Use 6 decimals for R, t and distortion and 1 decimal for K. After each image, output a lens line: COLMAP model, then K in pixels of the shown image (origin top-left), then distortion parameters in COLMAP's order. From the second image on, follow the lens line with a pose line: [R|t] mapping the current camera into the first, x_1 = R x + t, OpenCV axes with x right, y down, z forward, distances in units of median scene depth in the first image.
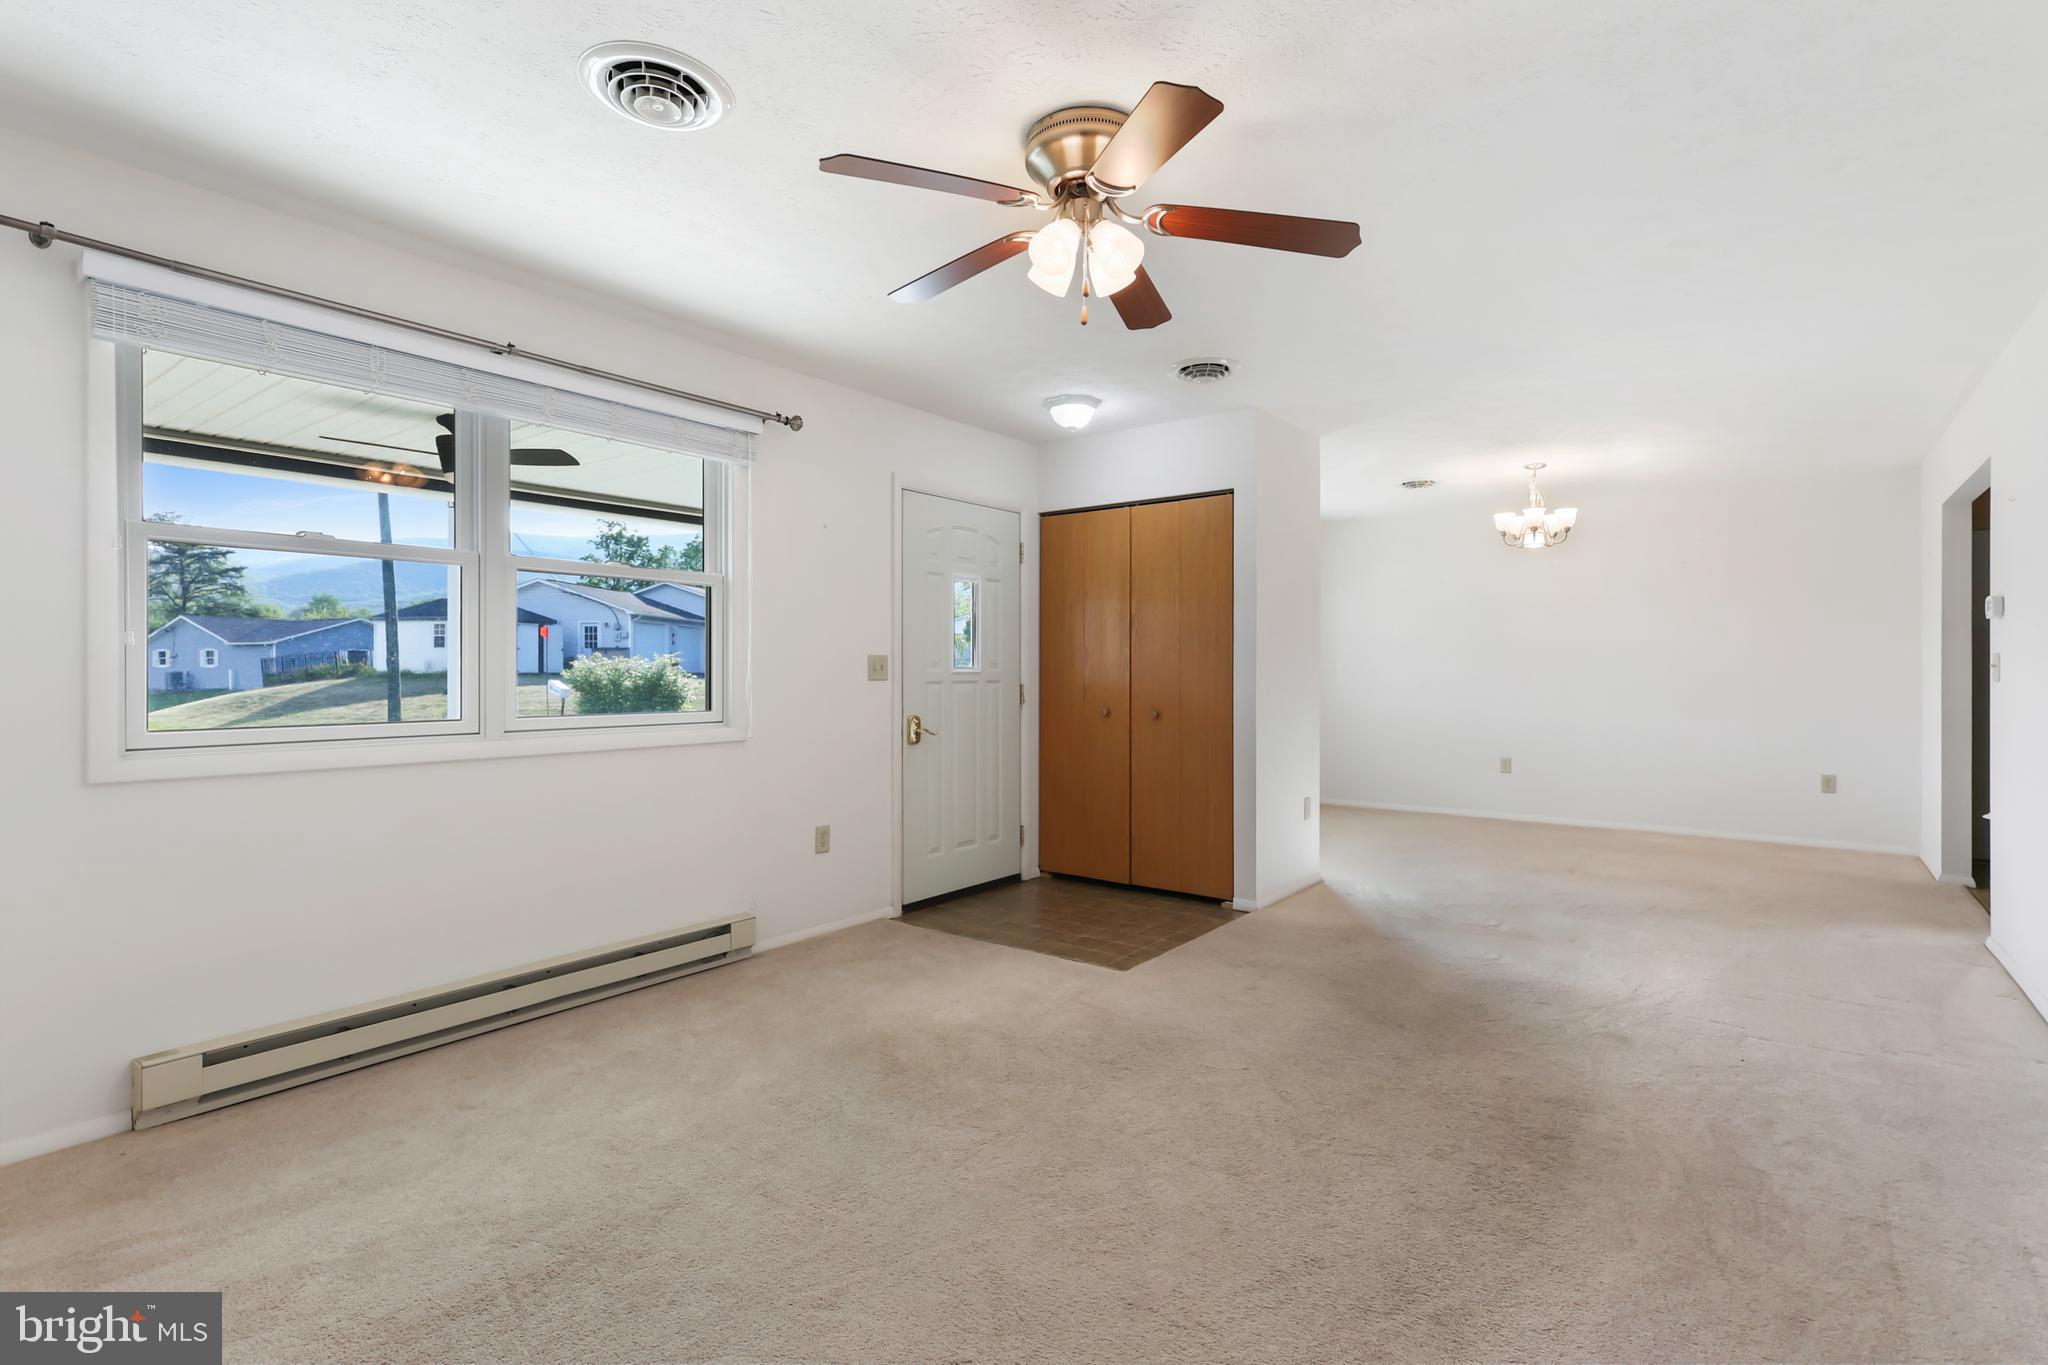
lens RADIAL K [[969.0, 0, 1052.9], [0, 969.0, 666.4], [0, 0, 1]] dist [0.002713, 0.000434]
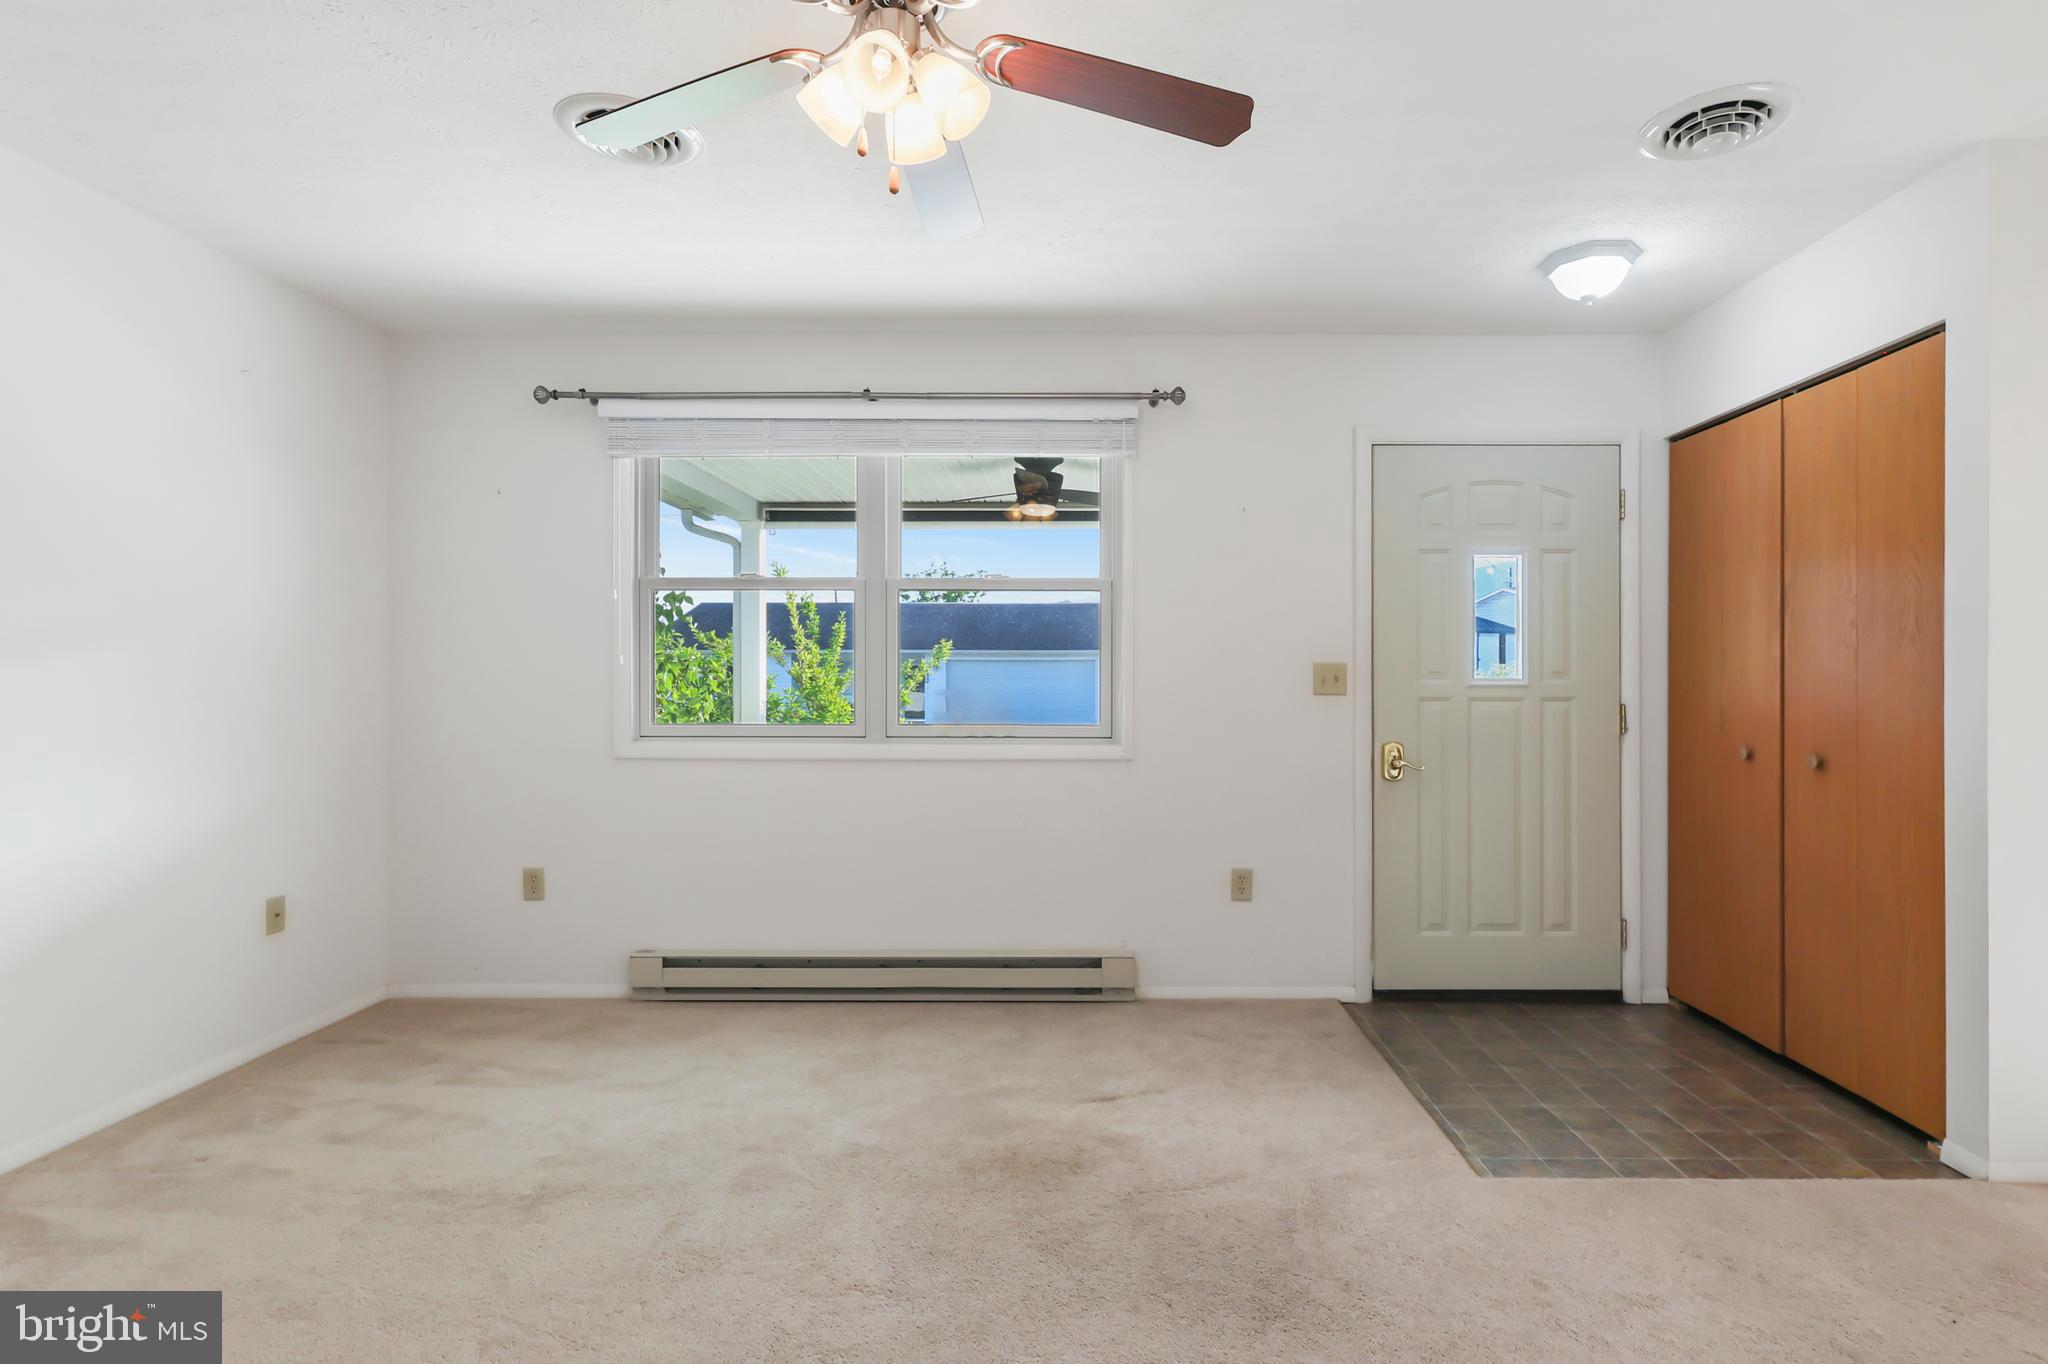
lens RADIAL K [[1022.2, 0, 1081.9], [0, 1022.2, 678.1], [0, 0, 1]] dist [0.004370, 0.001390]
pose [[0.590634, -0.001542, -0.806938, 0.355707], [0.002641, 0.999997, 0.000022, 0.000232], [0.806935, -0.002144, 0.590636, 0.333888]]
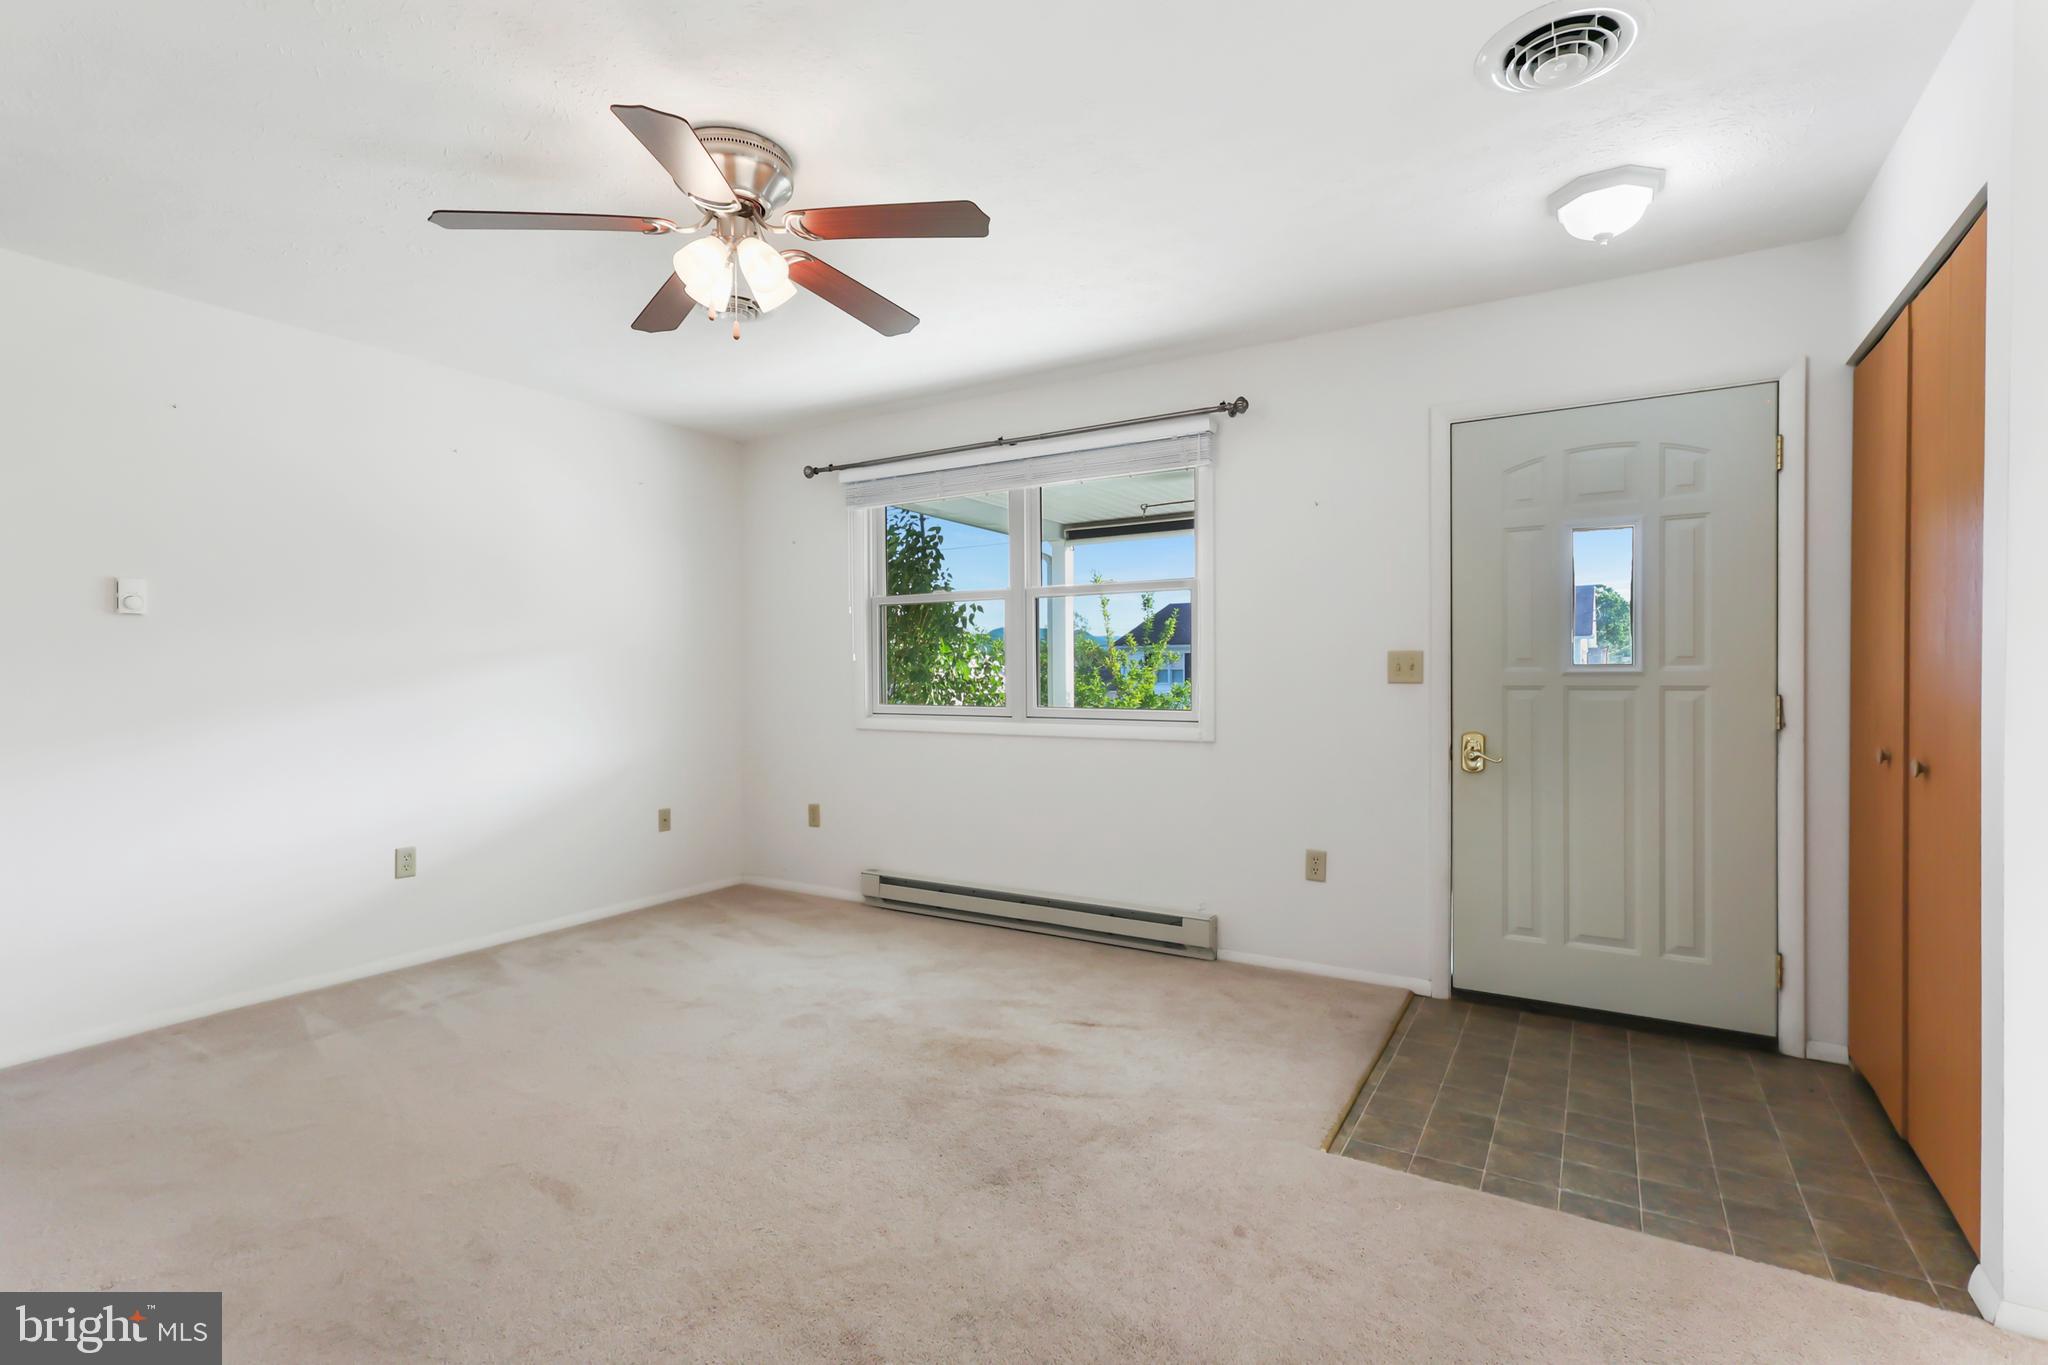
lens RADIAL K [[953.5, 0, 1024.0], [0, 953.5, 682.5], [0, 0, 1]] dist [0.004950, 0.001088]
pose [[0.085115, 0.009994, -0.996321, 0.535646], [0.009171, 0.999899, 0.010814, 0.002525], [0.996329, -0.010058, 0.085015, 0.605484]]
